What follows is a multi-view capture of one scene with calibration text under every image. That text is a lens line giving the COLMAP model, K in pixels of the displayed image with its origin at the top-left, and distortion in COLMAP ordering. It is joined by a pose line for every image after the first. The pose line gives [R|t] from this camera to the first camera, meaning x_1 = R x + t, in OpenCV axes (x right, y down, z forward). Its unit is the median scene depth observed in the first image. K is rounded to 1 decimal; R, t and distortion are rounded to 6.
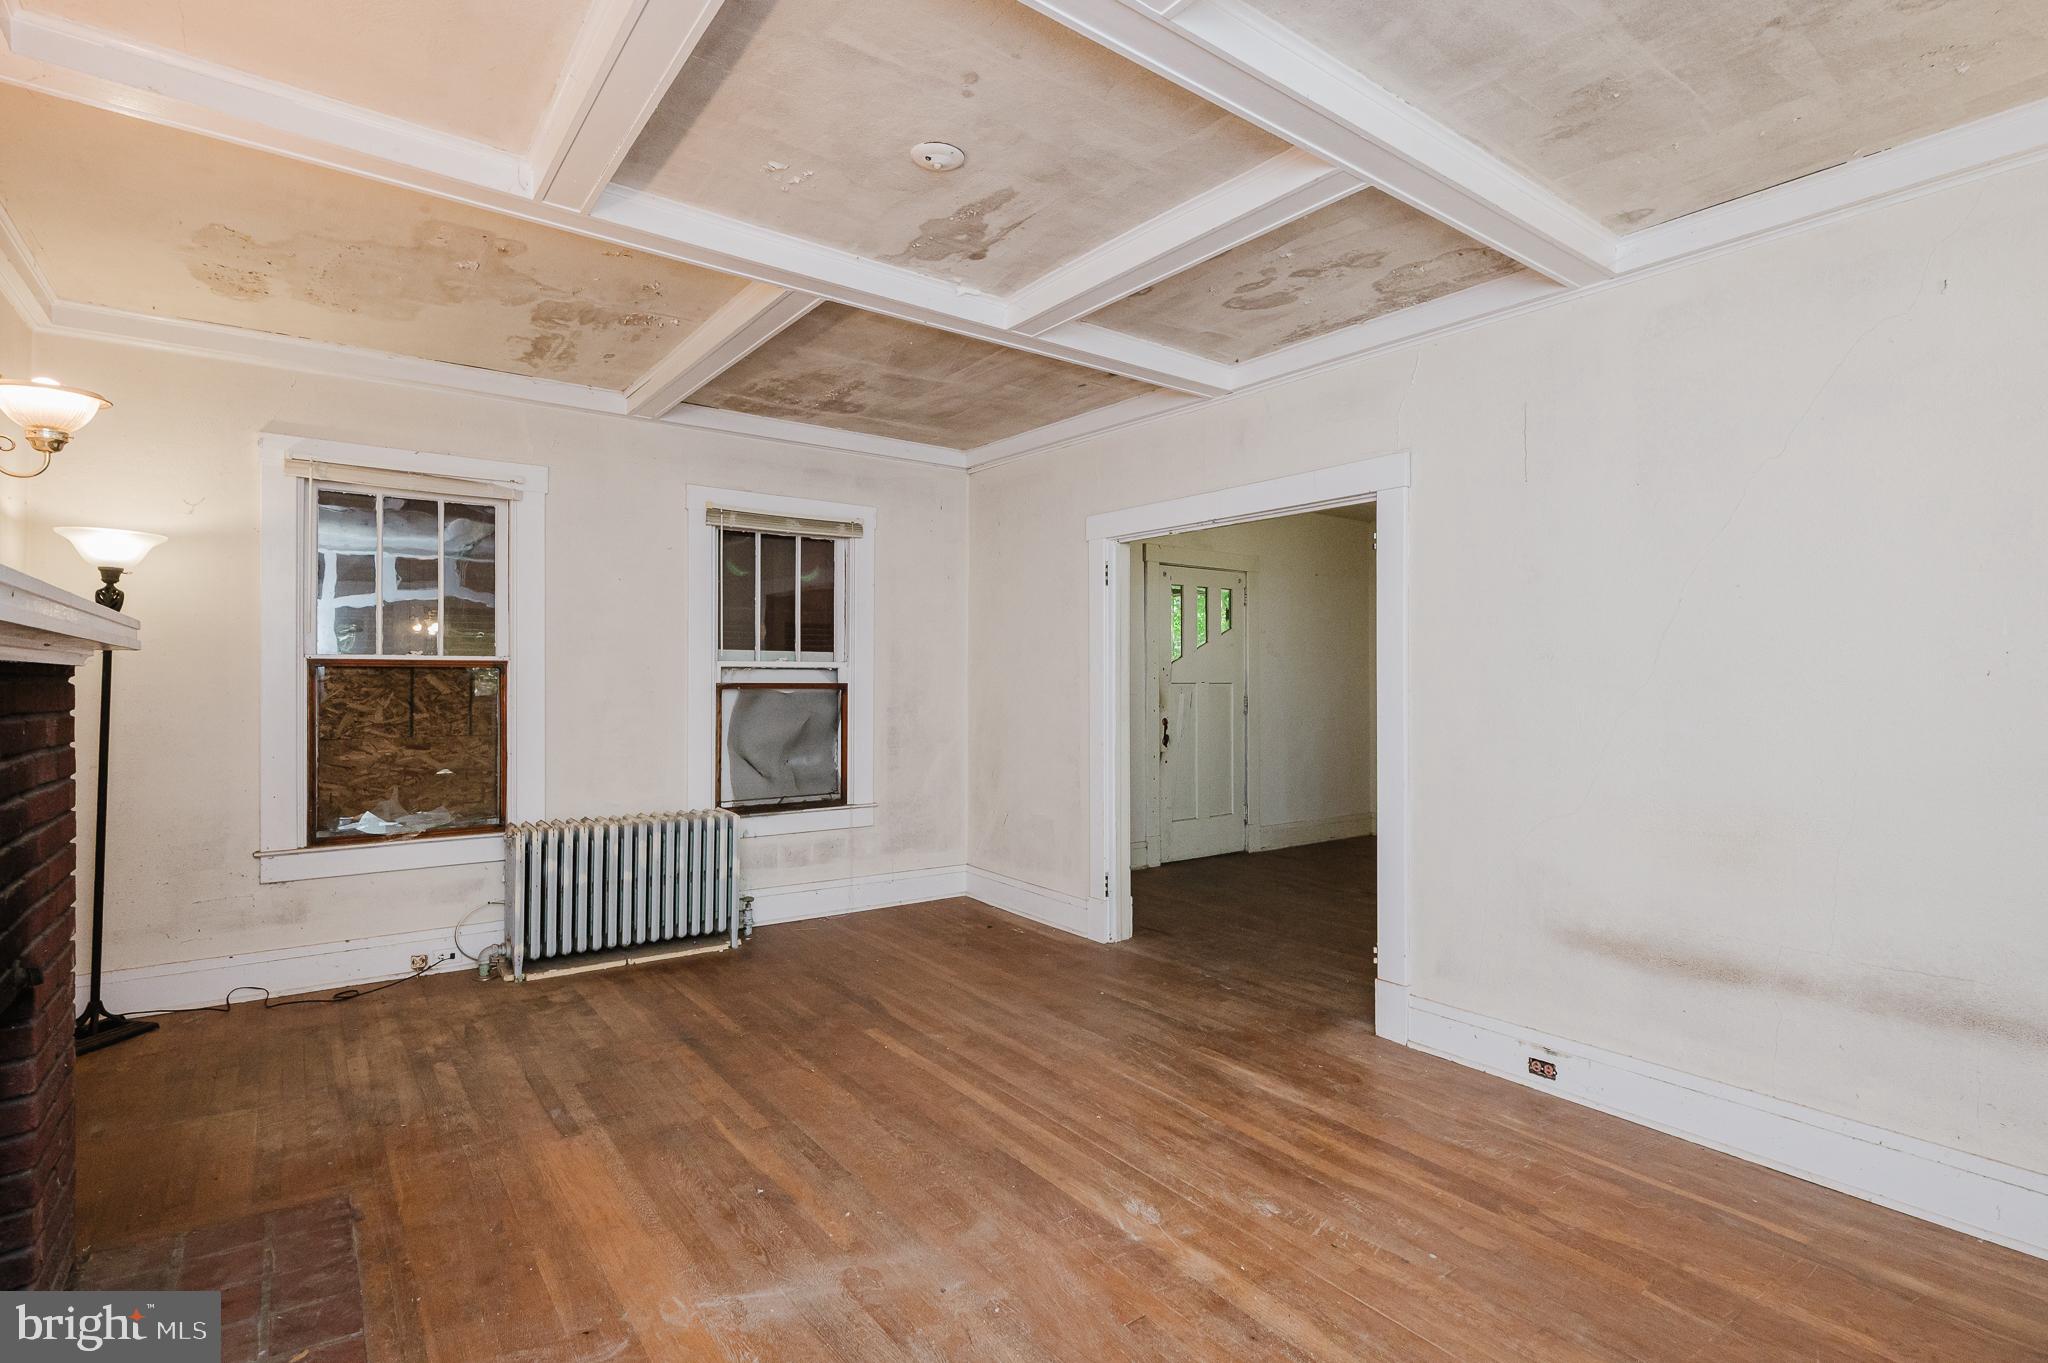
lens RADIAL K [[980.4, 0, 1021.0], [0, 980.4, 672.5], [0, 0, 1]] dist [-0.001681, 0.001610]
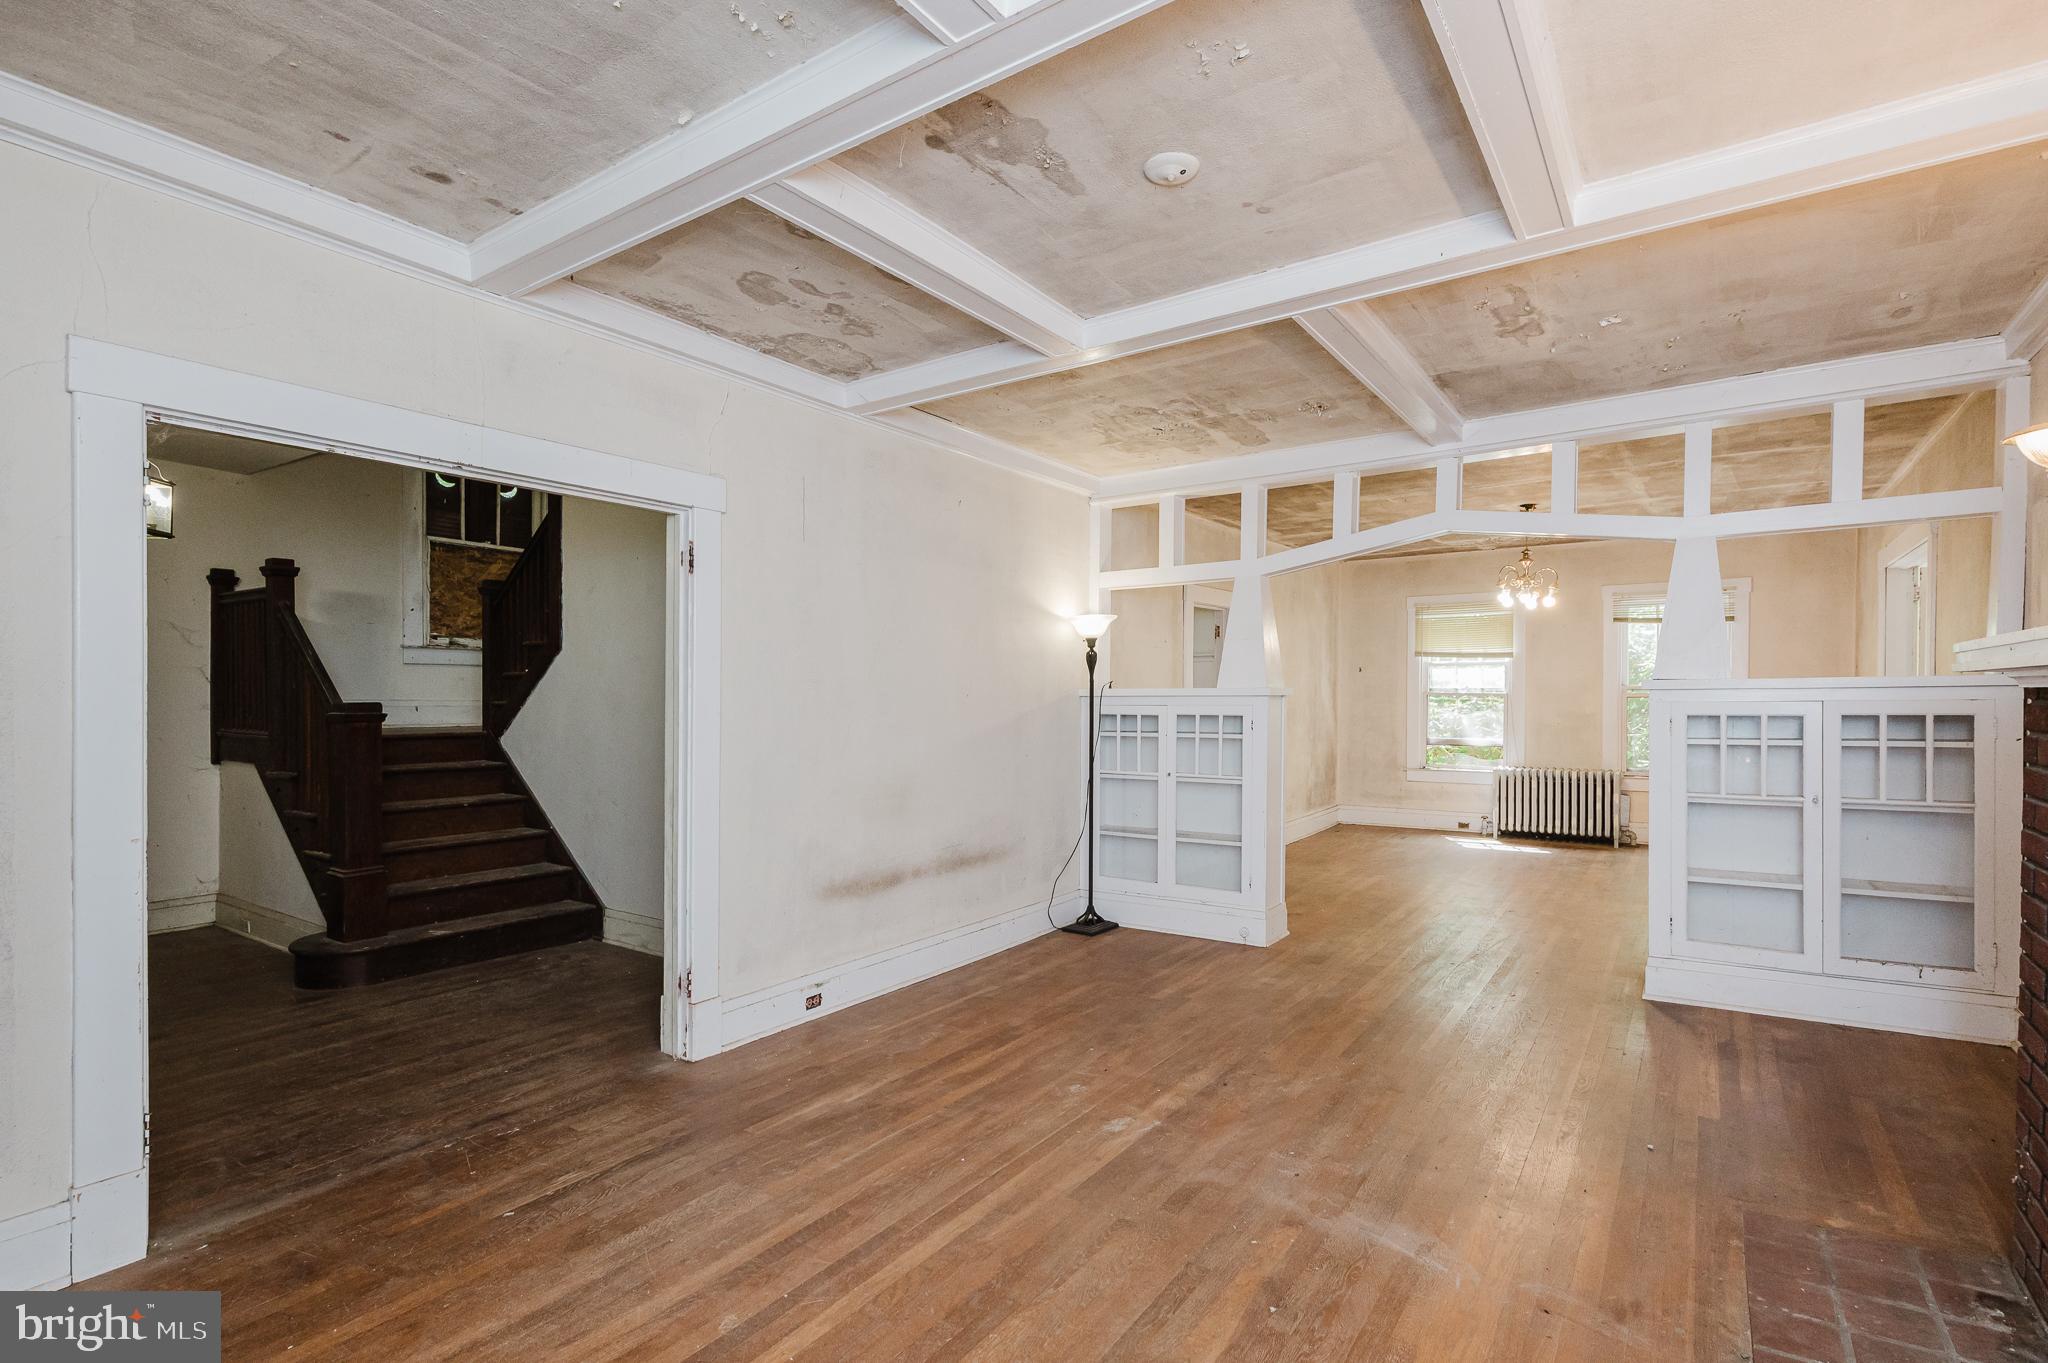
lens RADIAL K [[980.4, 0, 1034.9], [0, 980.4, 705.5], [0, 0, 1]] dist [-0.001681, 0.001610]
pose [[-0.328678, -0.010705, 0.944381, -0.745633], [-0.006508, 0.999938, 0.009070, 0.002551], [-0.944420, -0.003165, -0.328727, 1.109258]]
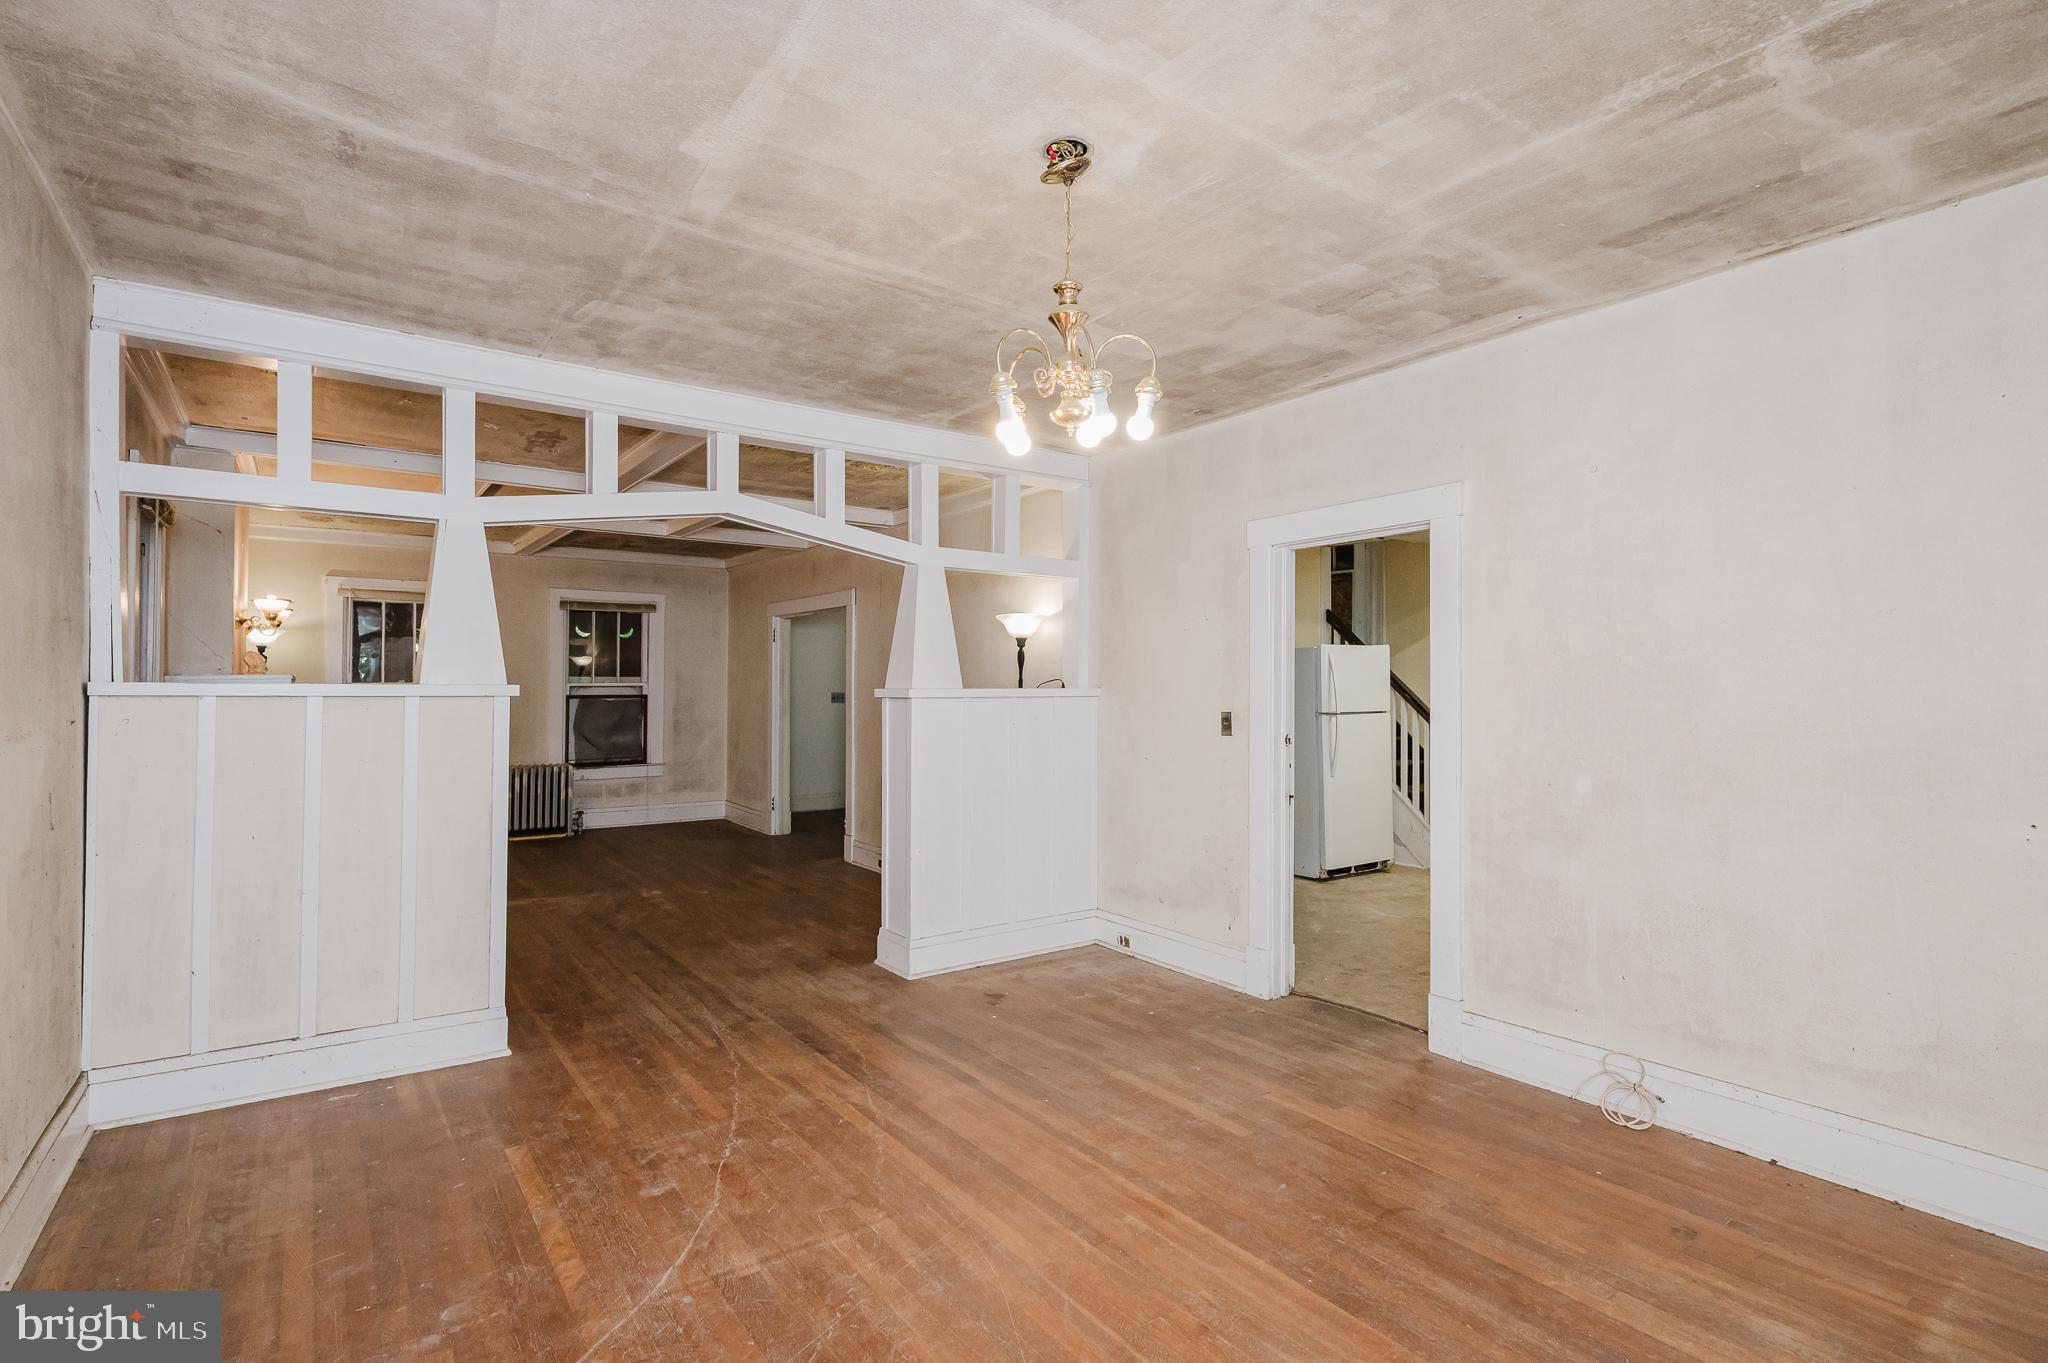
lens RADIAL K [[980.4, 0, 1016.5], [0, 980.4, 666.0], [0, 0, 1]] dist [-0.001681, 0.001610]
pose [[0.999896, -0.003538, -0.014002, 0.837874], [0.003386, 0.999935, -0.010869, -0.032173], [0.014040, 0.010820, 0.999843, -1.235161]]
